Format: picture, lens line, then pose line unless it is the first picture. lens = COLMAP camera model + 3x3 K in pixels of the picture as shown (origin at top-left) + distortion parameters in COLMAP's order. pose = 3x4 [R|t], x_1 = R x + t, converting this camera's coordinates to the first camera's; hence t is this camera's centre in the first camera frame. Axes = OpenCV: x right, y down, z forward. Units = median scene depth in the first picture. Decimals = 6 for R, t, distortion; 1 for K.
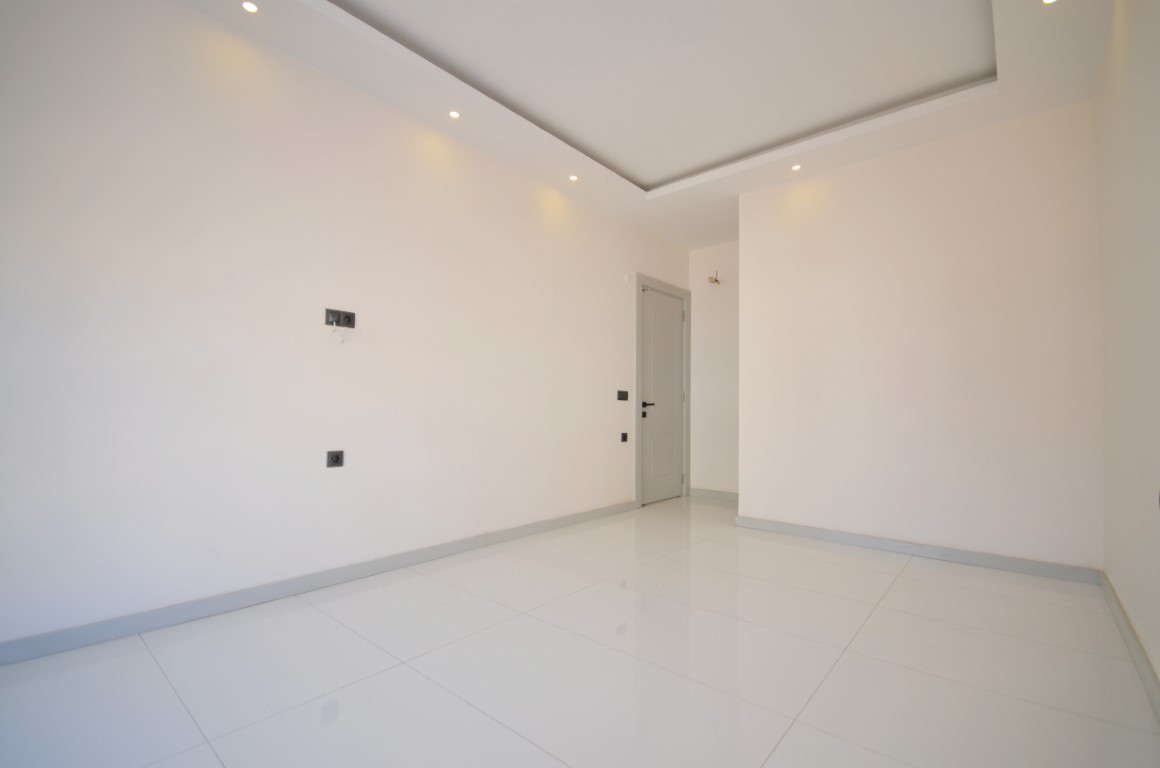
lens RADIAL K [[512.3, 0, 579.4], [0, 512.3, 398.1], [0, 0, 1]] dist [-0.000957, -0.000257]
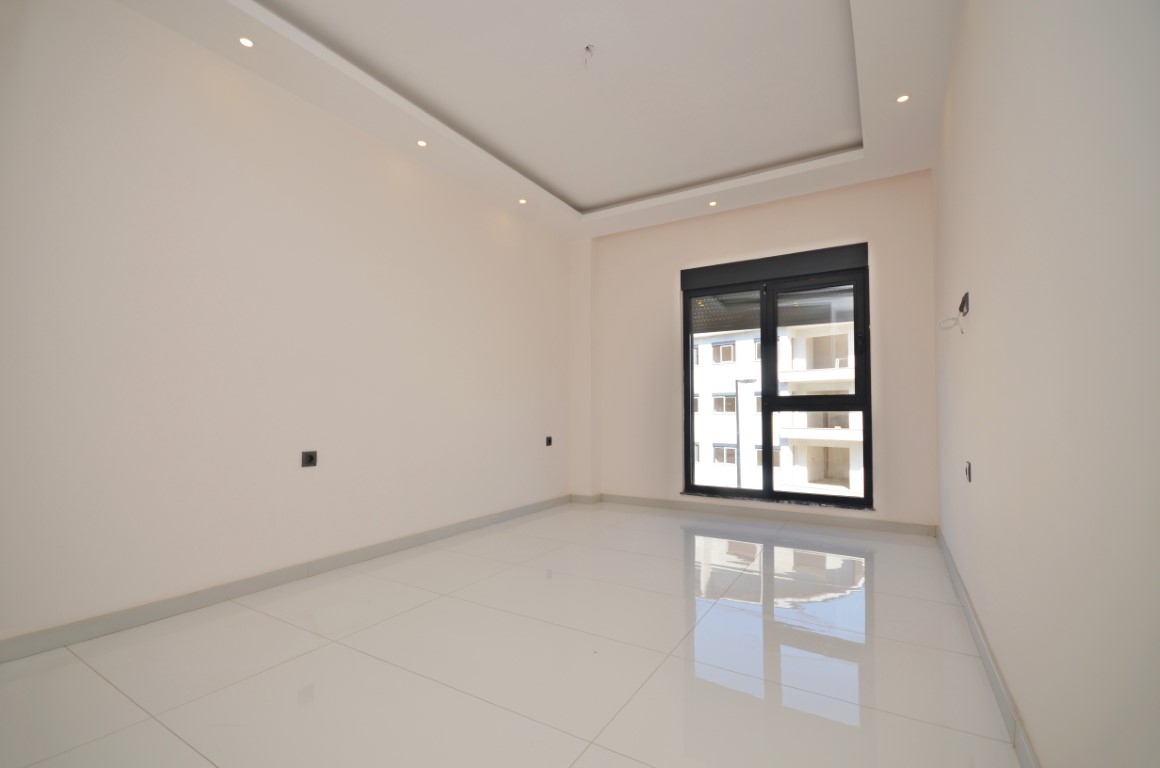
lens RADIAL K [[502.0, 0, 577.7], [0, 502.0, 391.8], [0, 0, 1]] dist [-0.020972, -0.000145]
pose [[0.987150, -0.001433, 0.159793, -0.081070], [0.003564, 0.999909, -0.013047, -0.004160], [-0.159759, 0.013449, 0.987064, -0.094516]]
